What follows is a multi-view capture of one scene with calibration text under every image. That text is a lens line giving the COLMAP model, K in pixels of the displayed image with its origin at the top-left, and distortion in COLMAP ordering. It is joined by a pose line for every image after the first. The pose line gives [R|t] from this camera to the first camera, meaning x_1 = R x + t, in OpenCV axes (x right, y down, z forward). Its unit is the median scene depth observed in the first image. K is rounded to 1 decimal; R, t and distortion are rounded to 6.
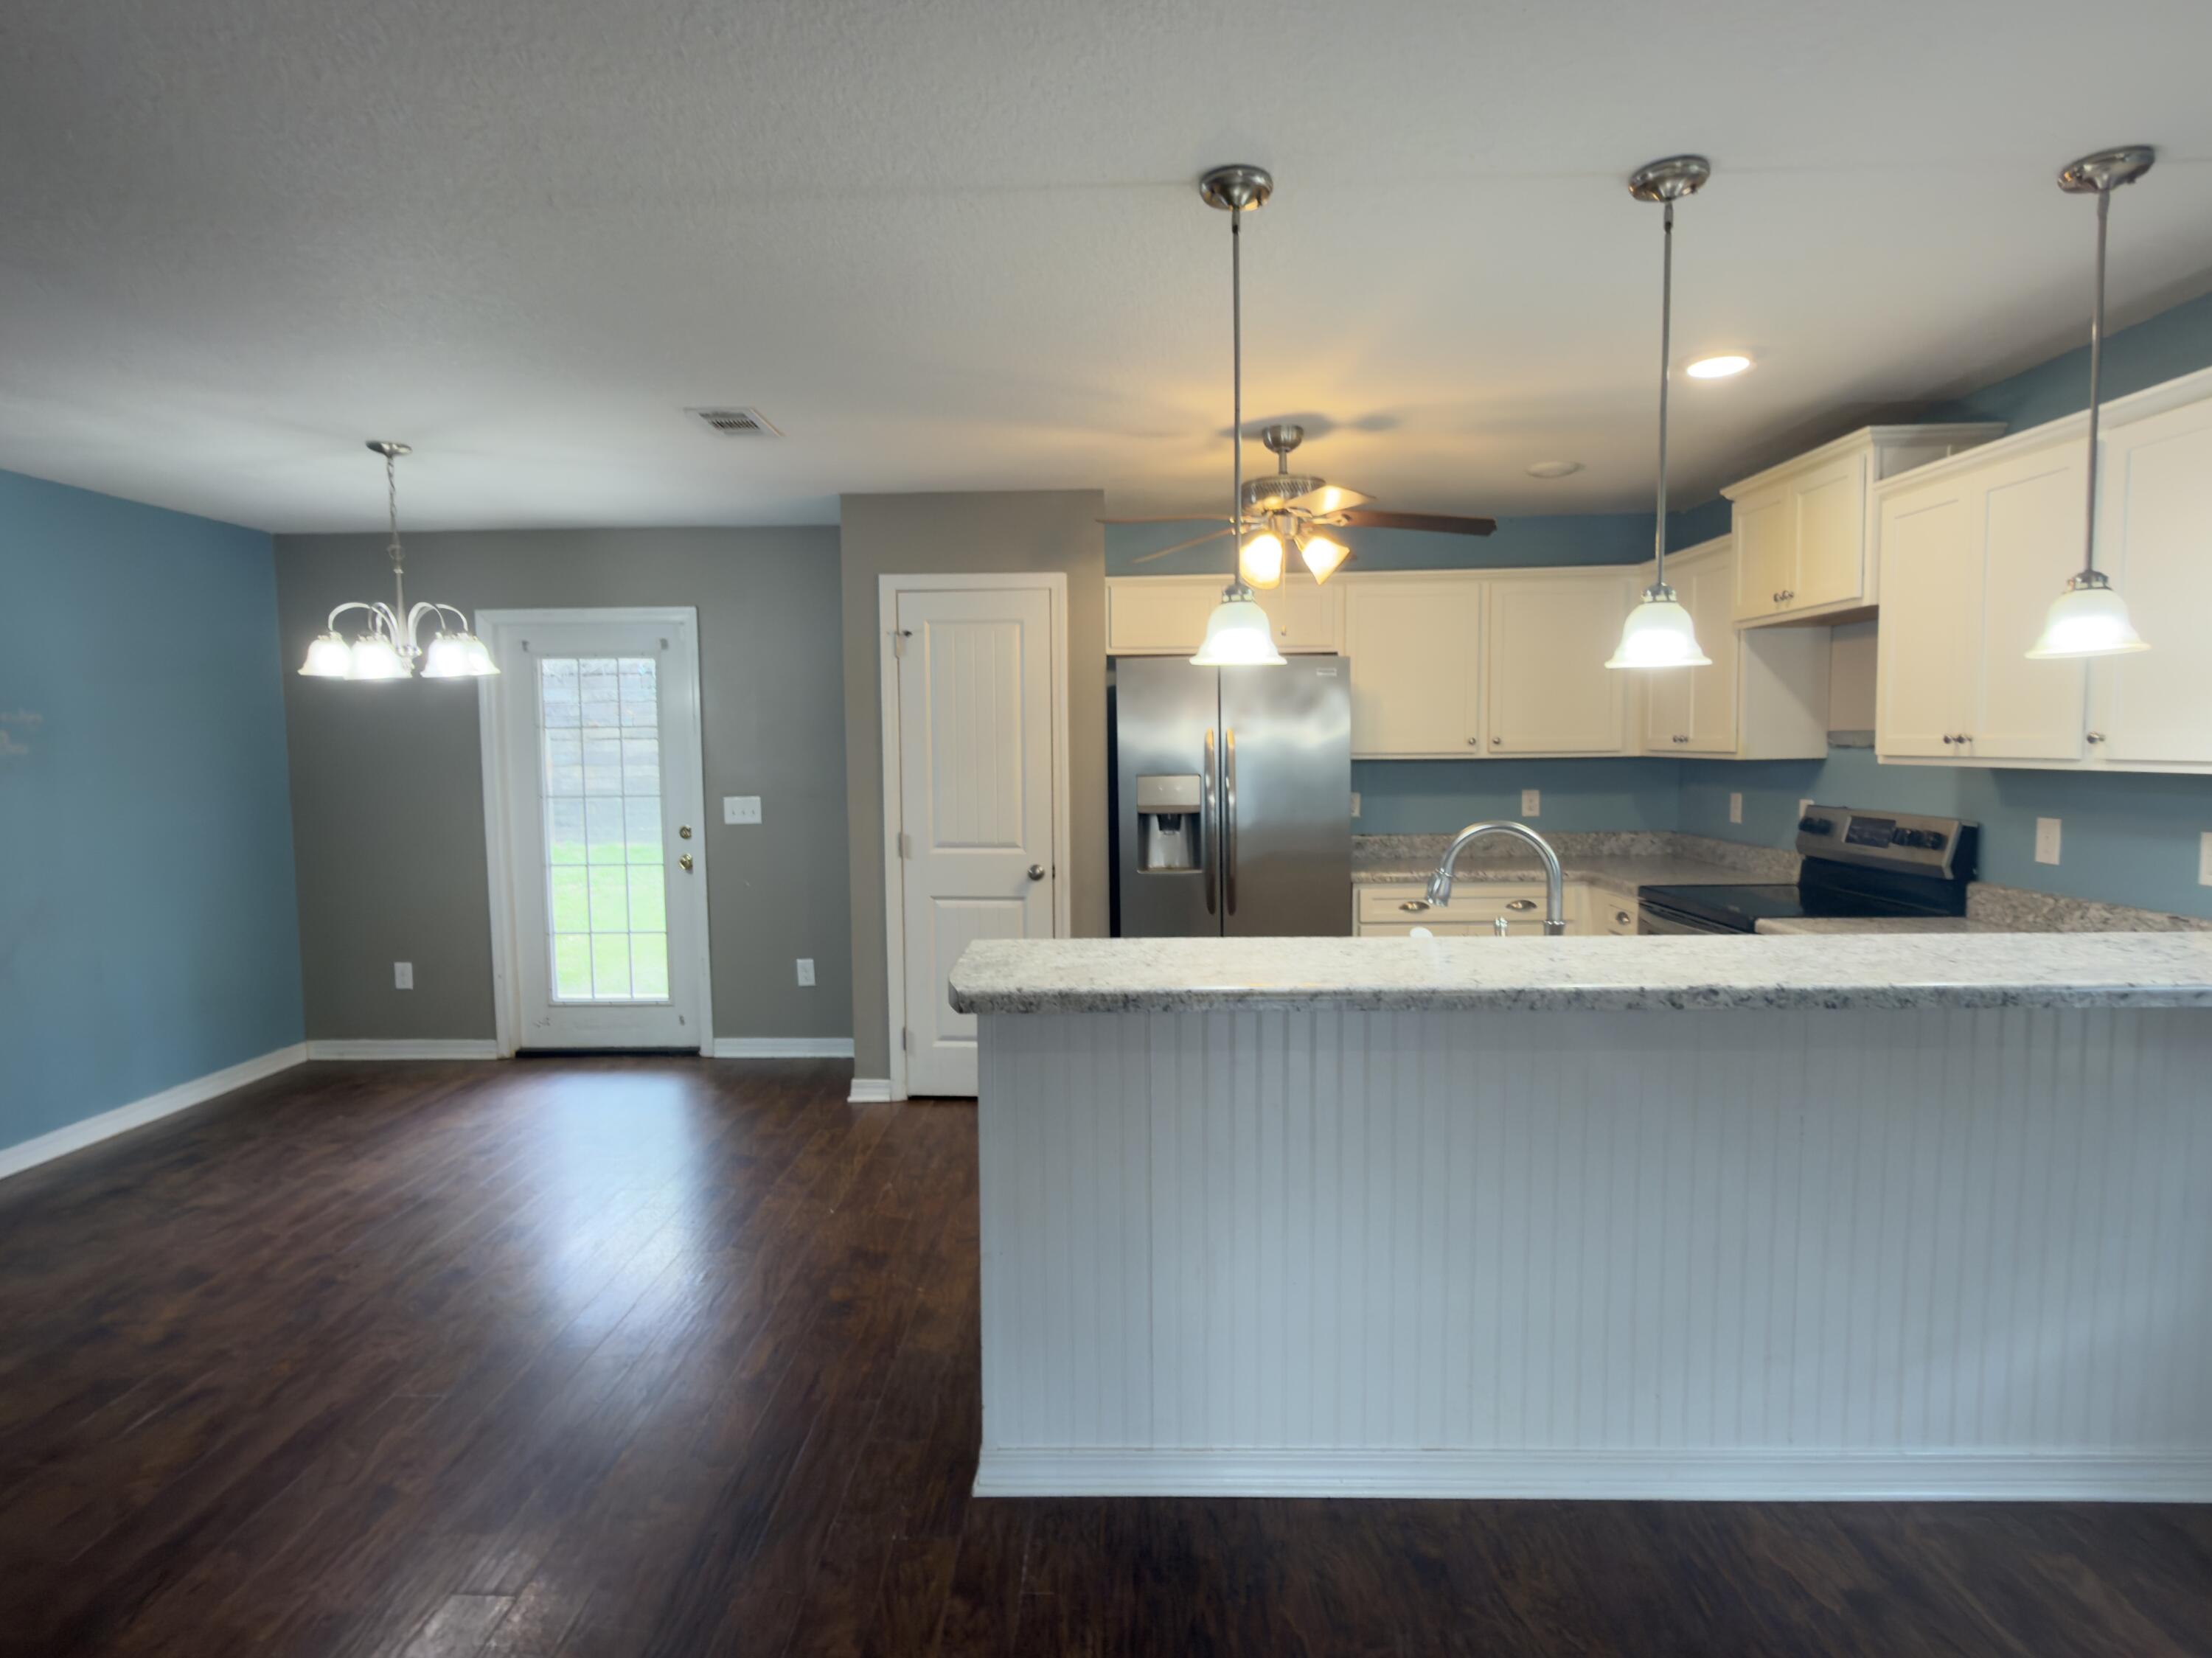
lens RADIAL K [[1146.8, 0, 1103.9], [0, 1146.8, 827.4], [0, 0, 1]] dist [0.001343, -0.001372]
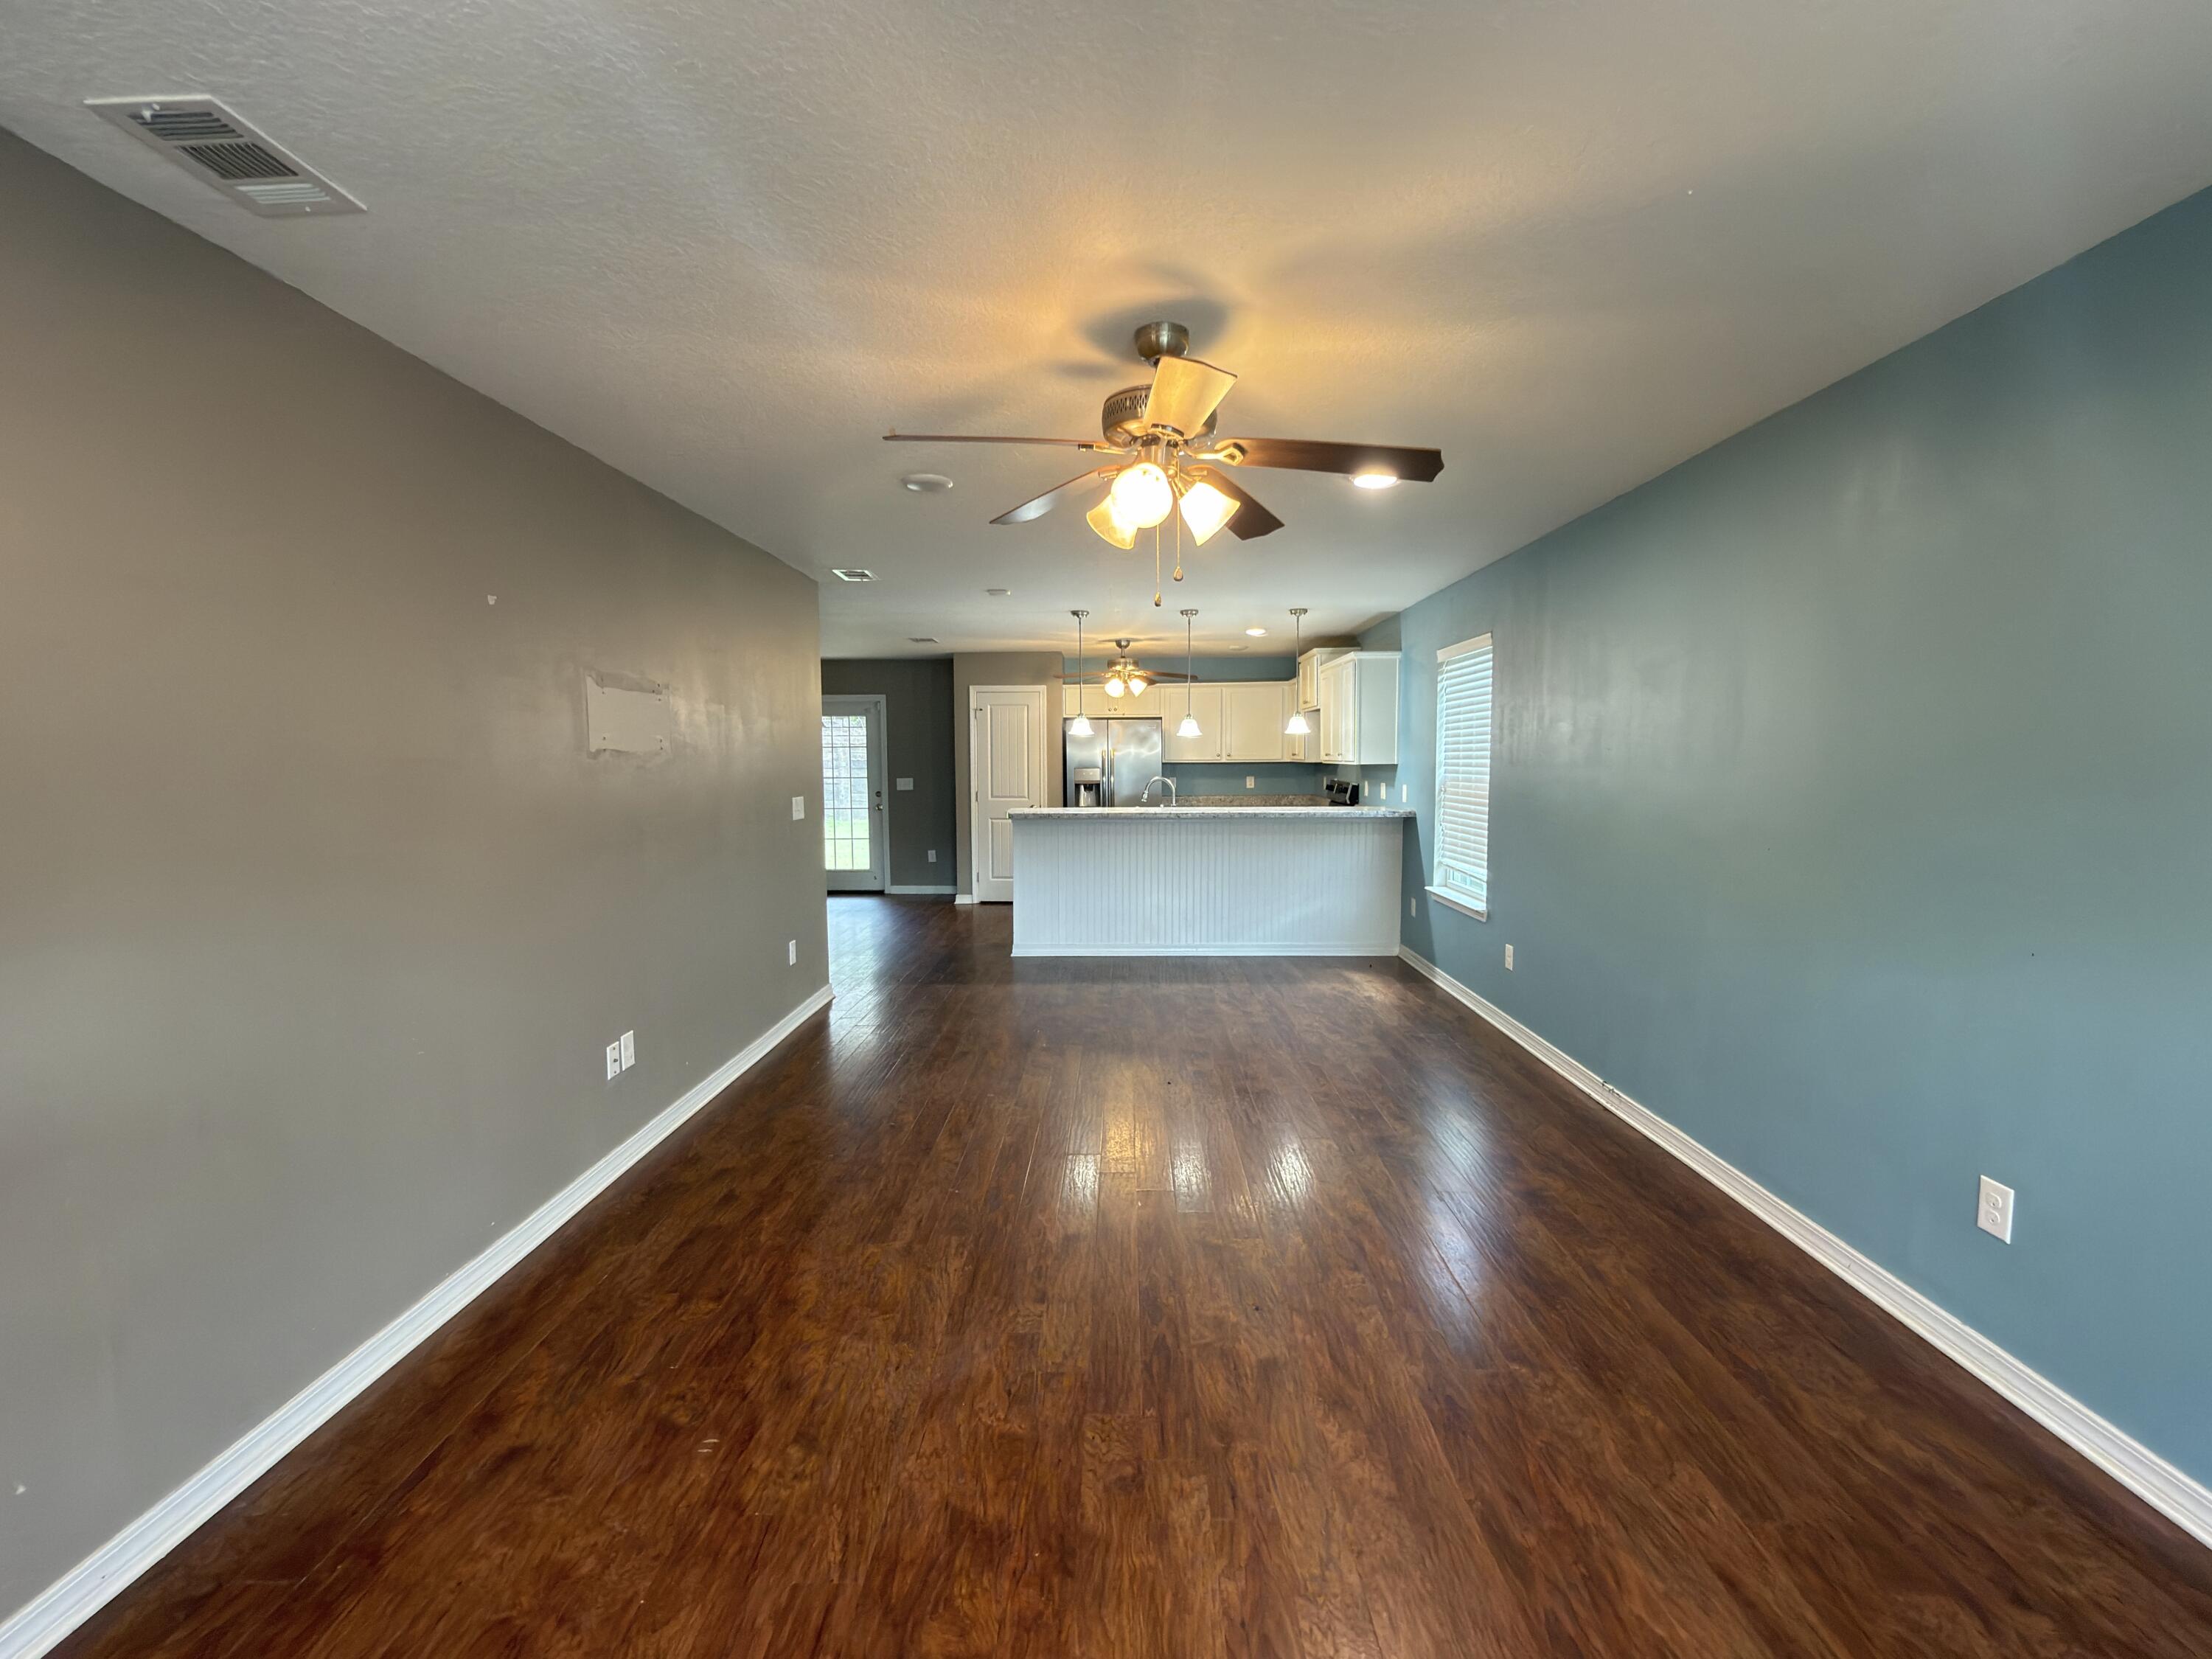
lens RADIAL K [[989.4, 0, 1098.3], [0, 989.4, 839.7], [0, 0, 1]] dist [0.028467, 0.000097]
pose [[0.999948, 0.005445, -0.008580, 0.098981], [-0.005368, 0.999945, 0.008981, 0.088019], [0.008628, -0.008935, 0.999923, -1.120890]]
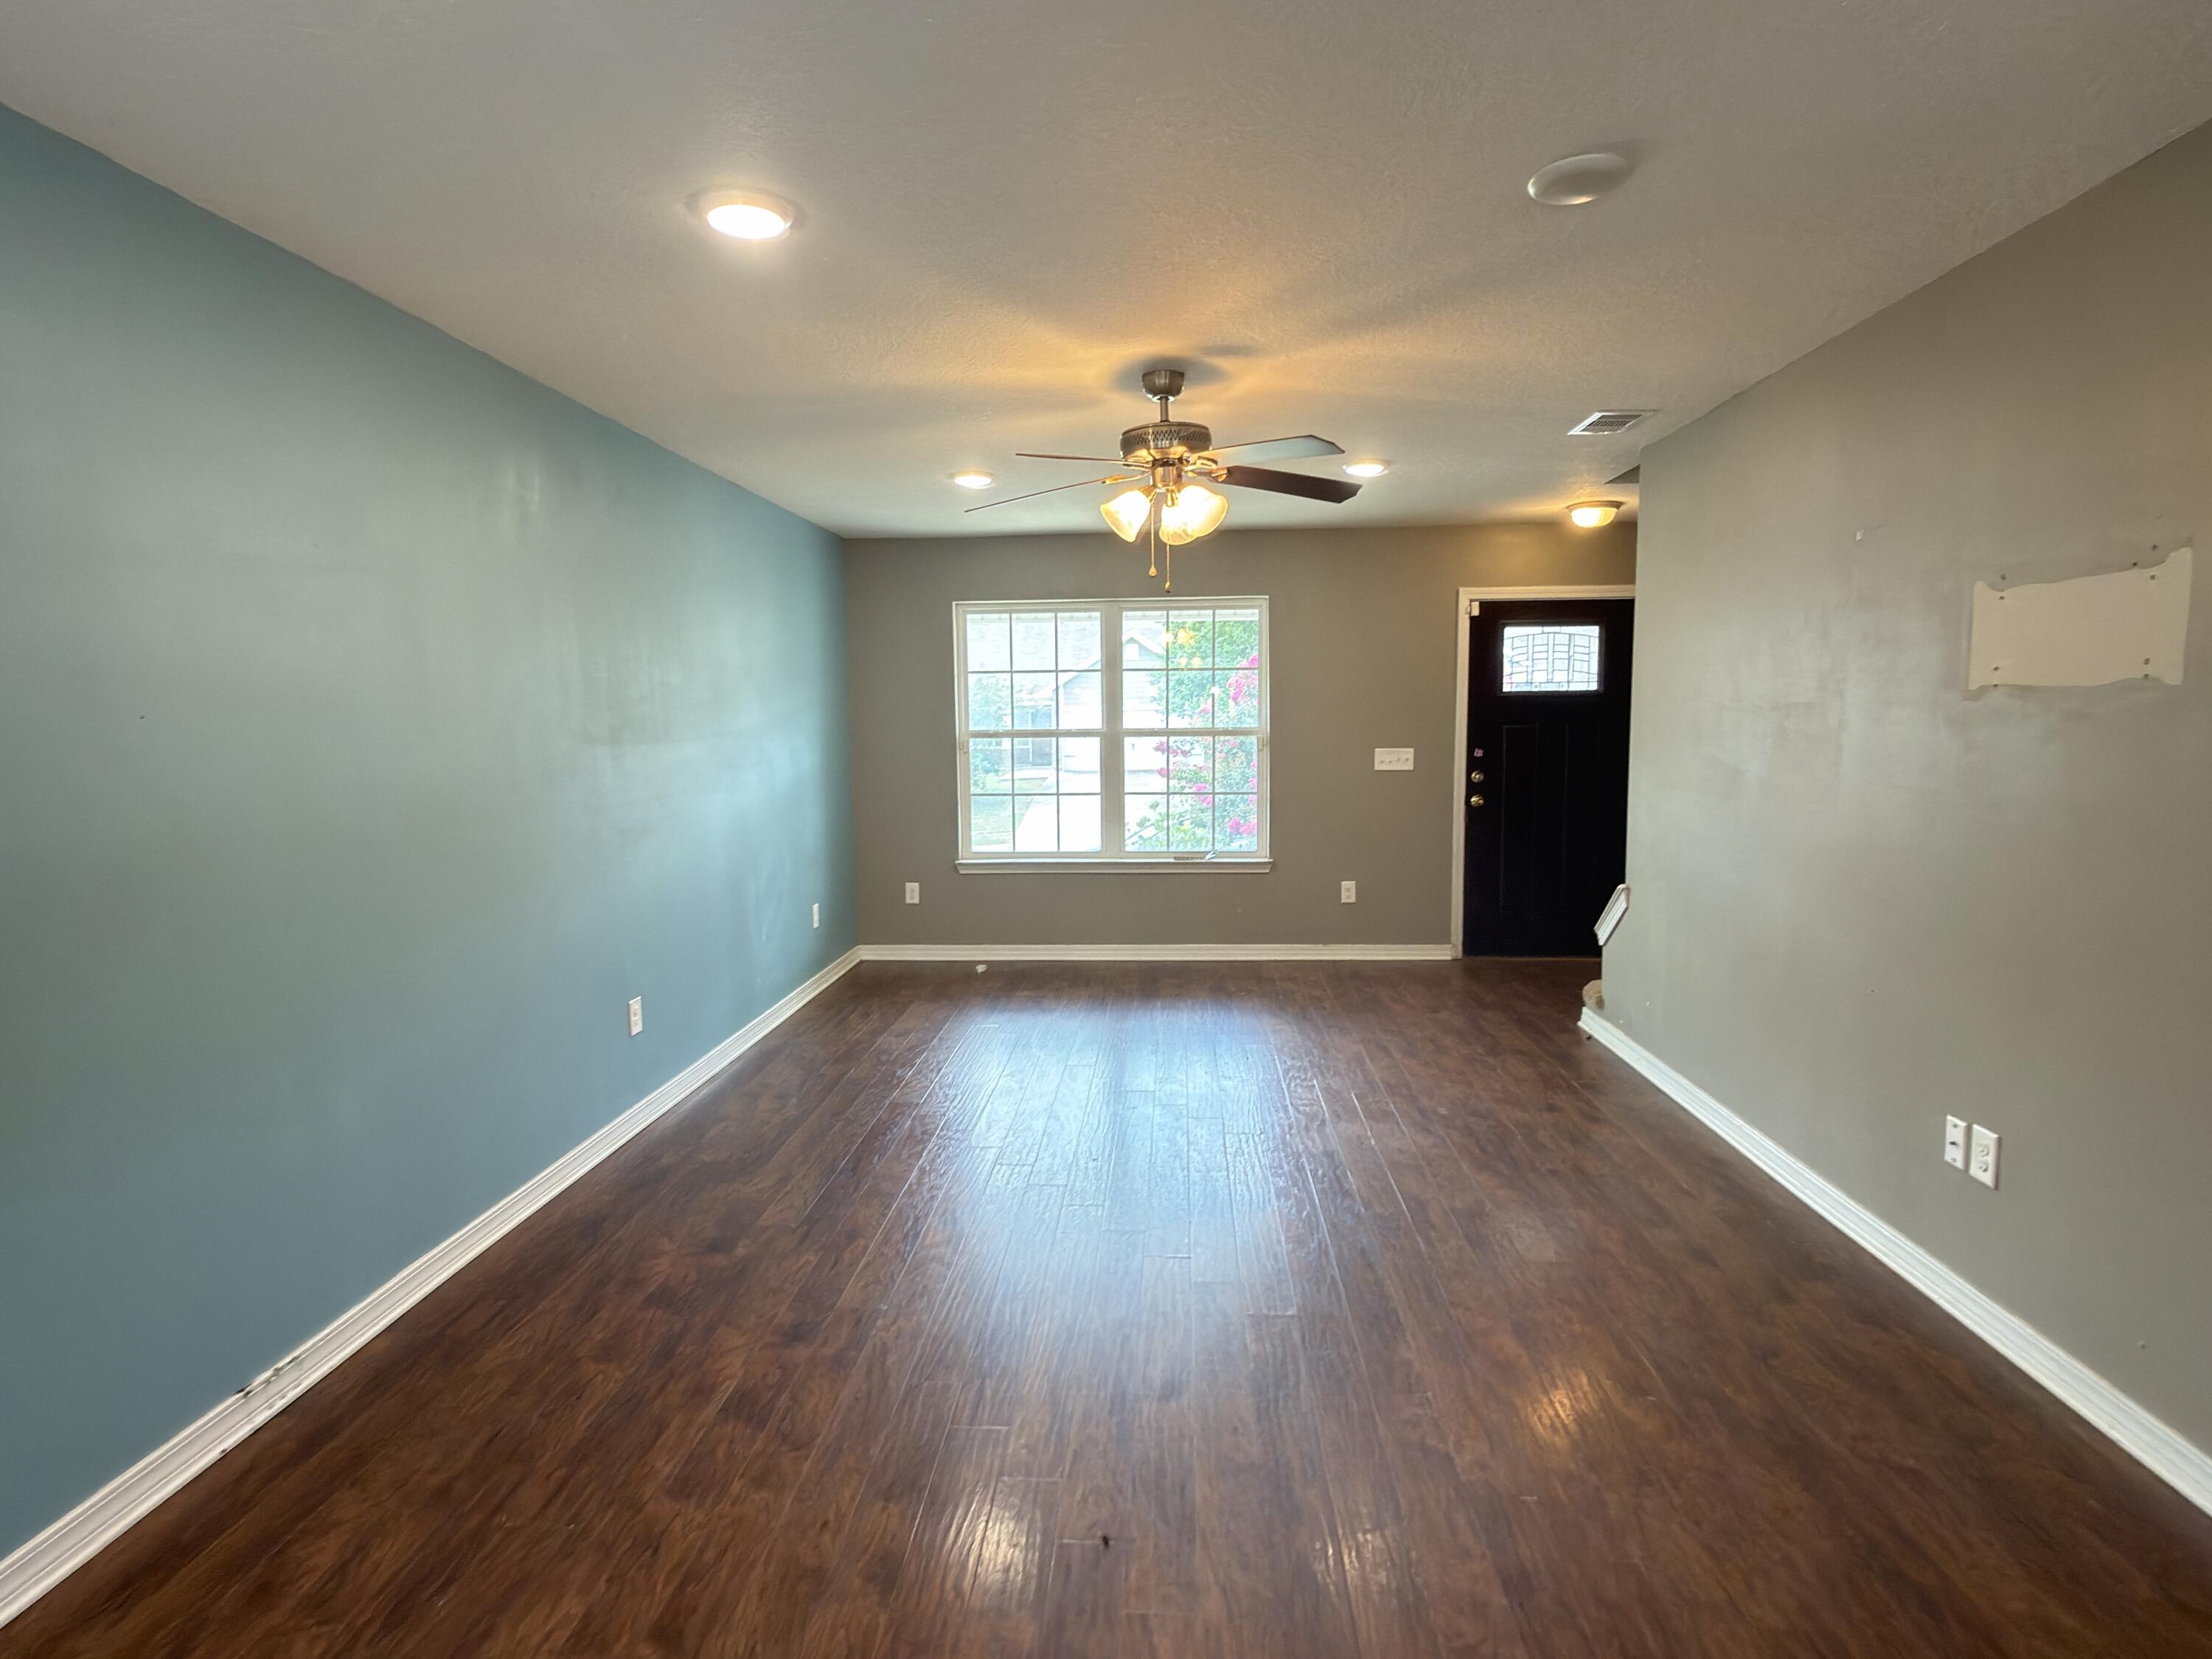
lens RADIAL K [[1146.9, 0, 1103.9], [0, 1146.9, 827.9], [0, 0, 1]] dist [0.001343, -0.001372]
pose [[-0.998535, 0.020181, 0.050214, 0.201088], [0.028575, 0.984590, 0.172526, -0.208178], [-0.045958, 0.173708, -0.983724, 2.835944]]
